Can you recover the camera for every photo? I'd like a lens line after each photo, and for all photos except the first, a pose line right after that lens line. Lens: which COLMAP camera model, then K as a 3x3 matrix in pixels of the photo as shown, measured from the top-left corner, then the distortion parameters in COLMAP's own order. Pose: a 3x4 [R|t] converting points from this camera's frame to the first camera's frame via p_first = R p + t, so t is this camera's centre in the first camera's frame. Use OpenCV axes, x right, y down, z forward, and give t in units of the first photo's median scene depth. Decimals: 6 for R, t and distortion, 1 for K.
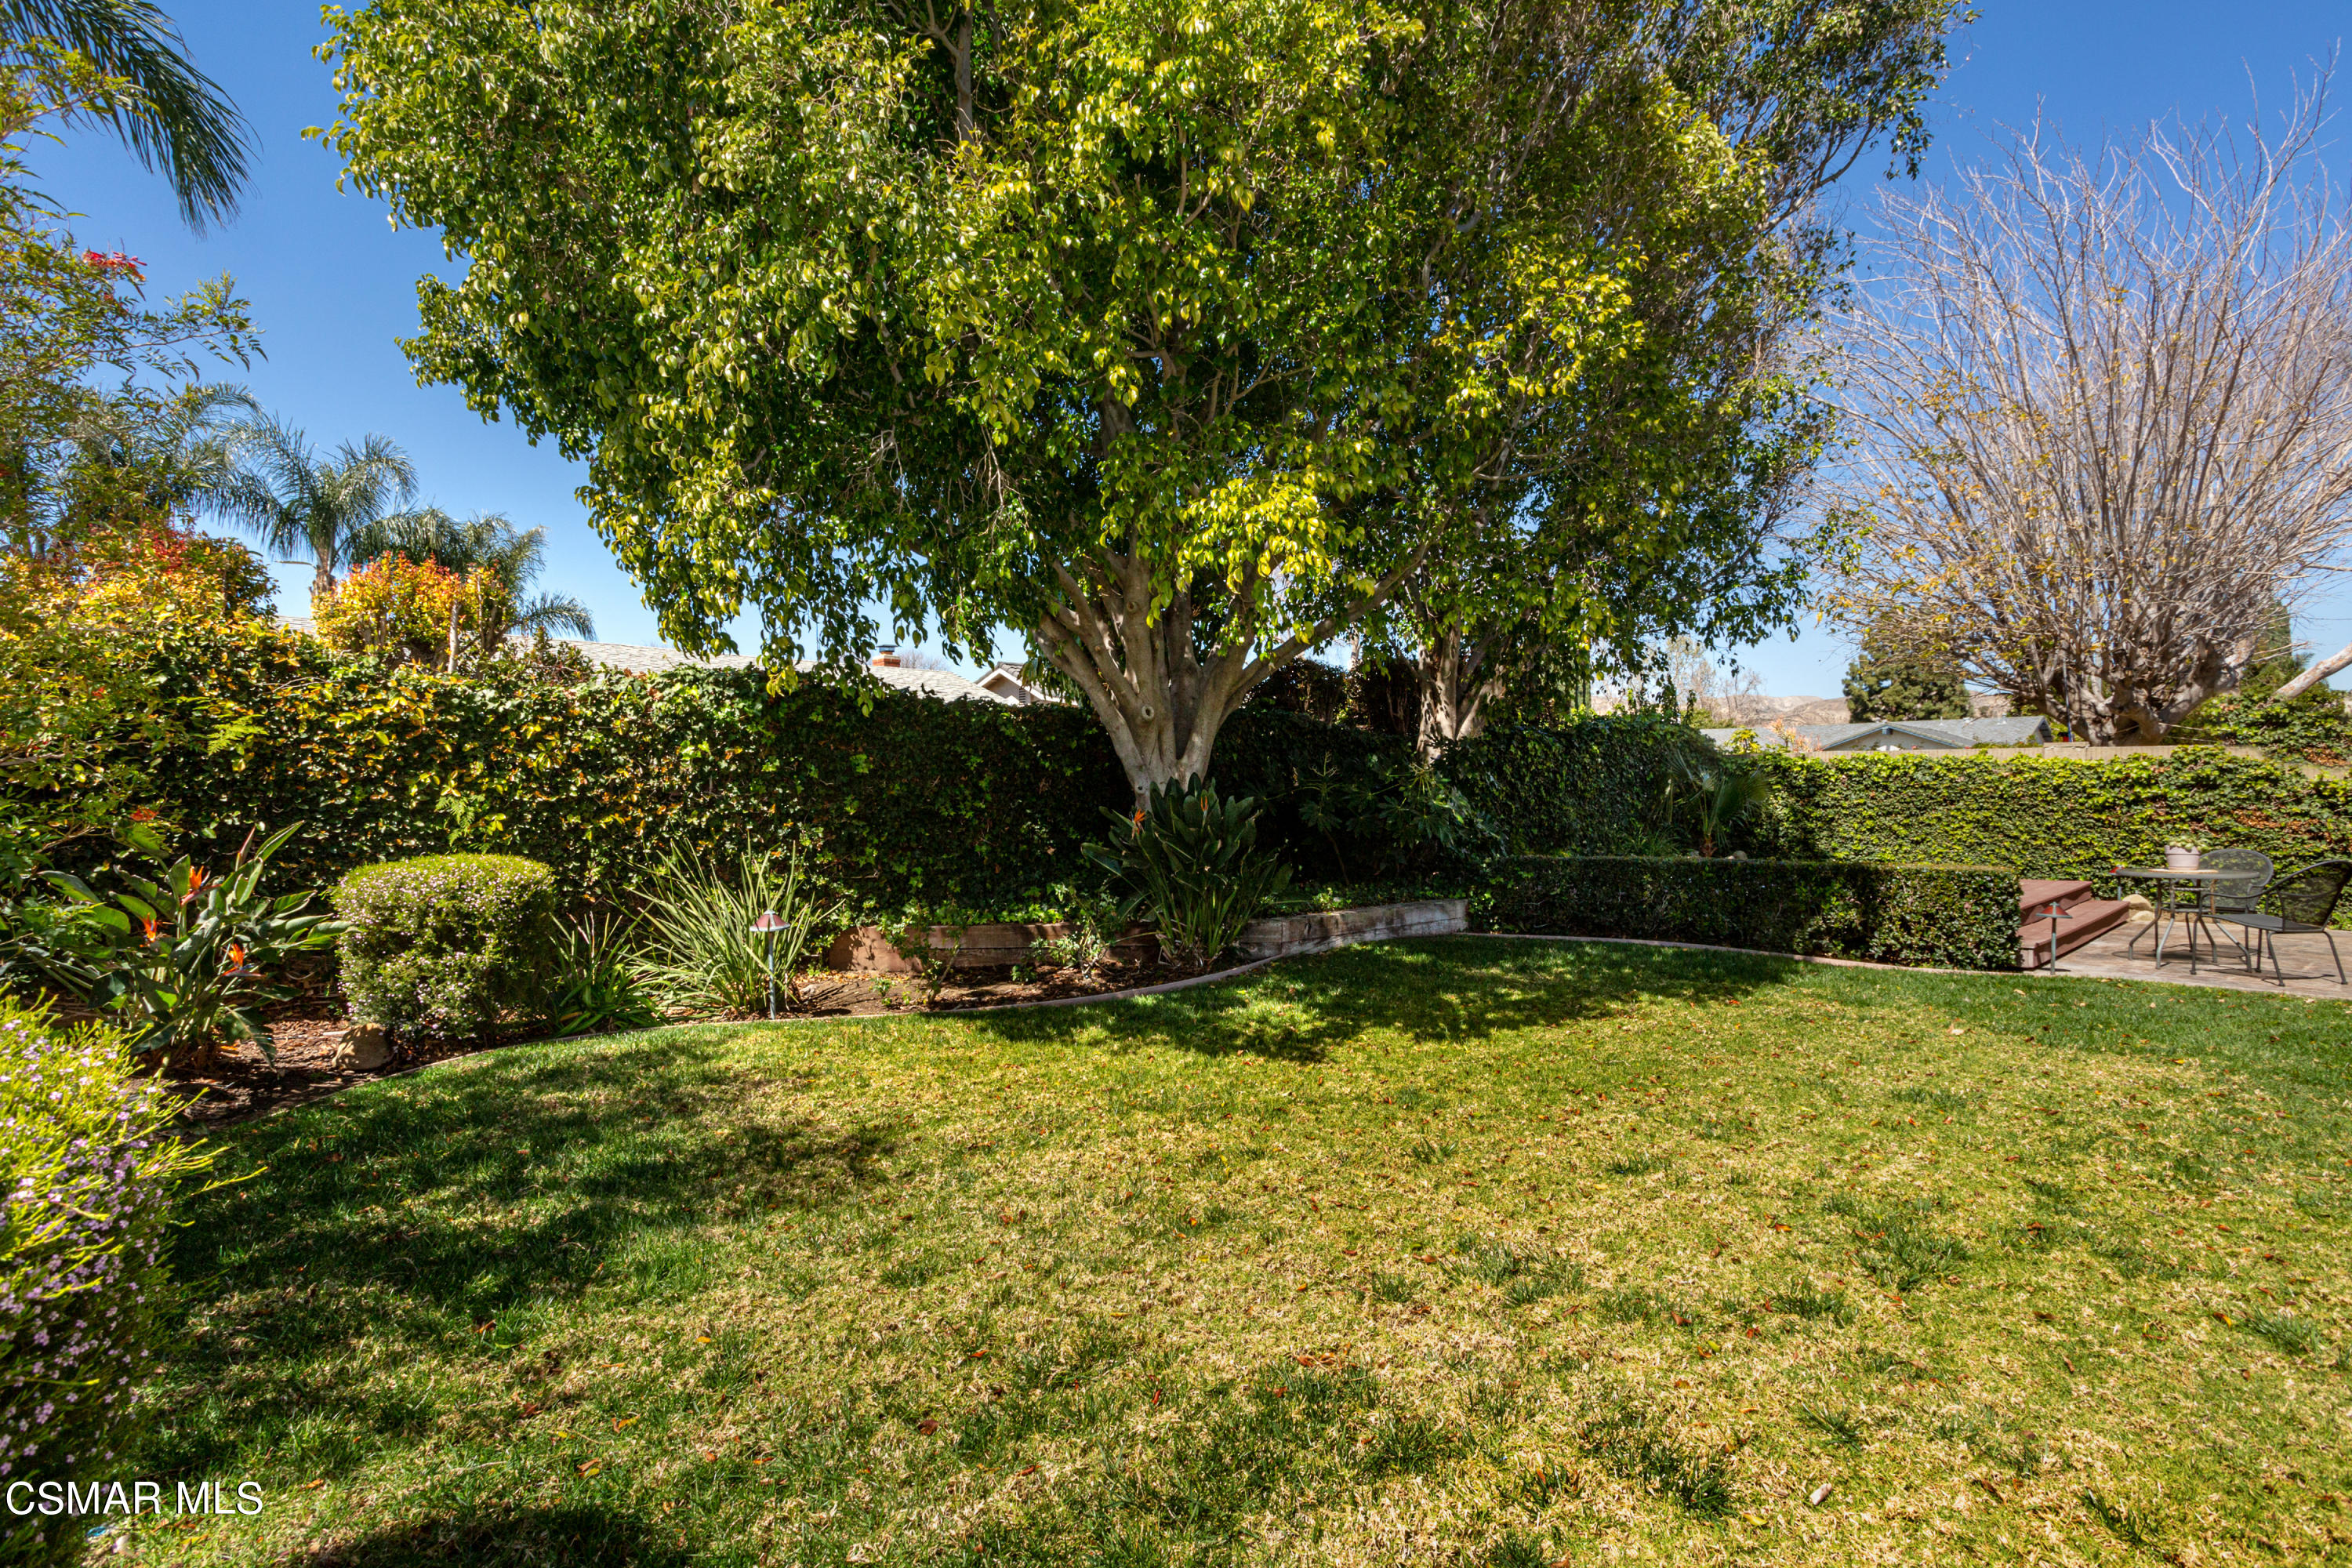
lens RADIAL K [[1171.7, 0, 1161.6], [0, 1171.7, 799.1], [0, 0, 1]] dist [-0.005077, 0.006733]
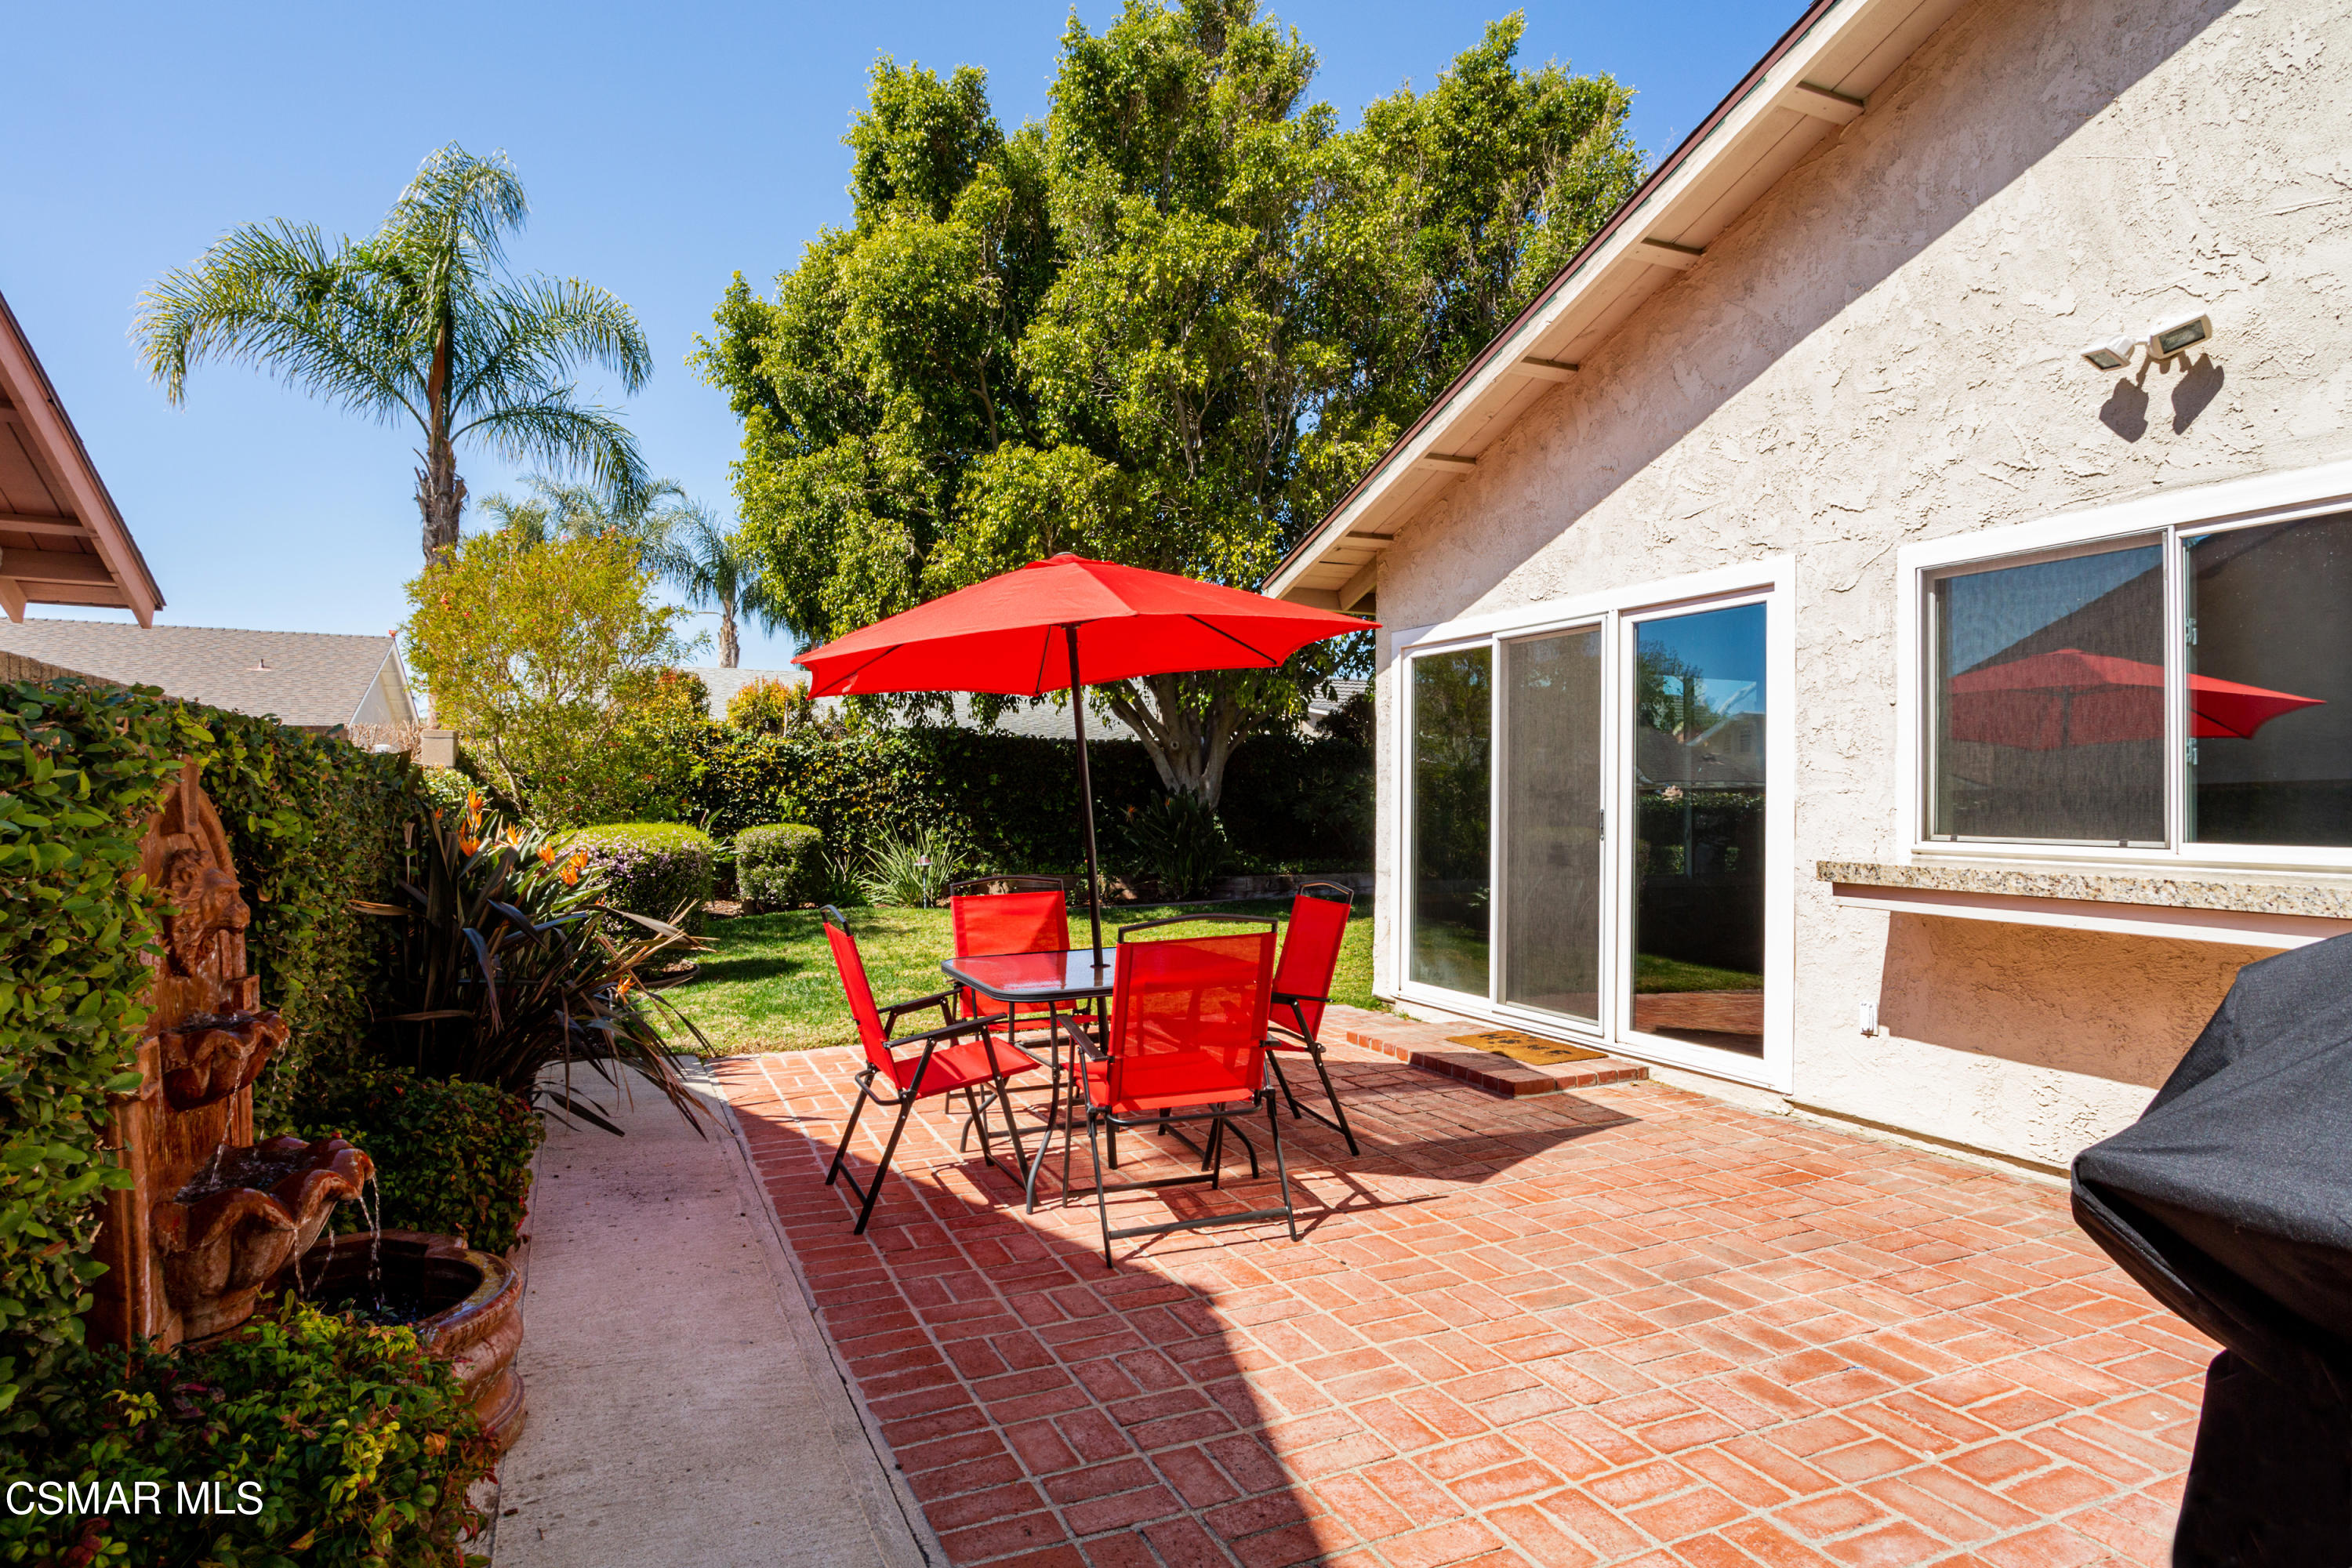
lens RADIAL K [[1411.2, 0, 1175.6], [0, 1411.2, 778.2], [0, 0, 1]] dist [-0.008544, -0.000470]
pose [[0.952313, -0.001973, -0.305115, 0.799033], [-0.003747, 0.999828, -0.018159, 0.005848], [0.305099, 0.018437, 0.952142, -1.140620]]
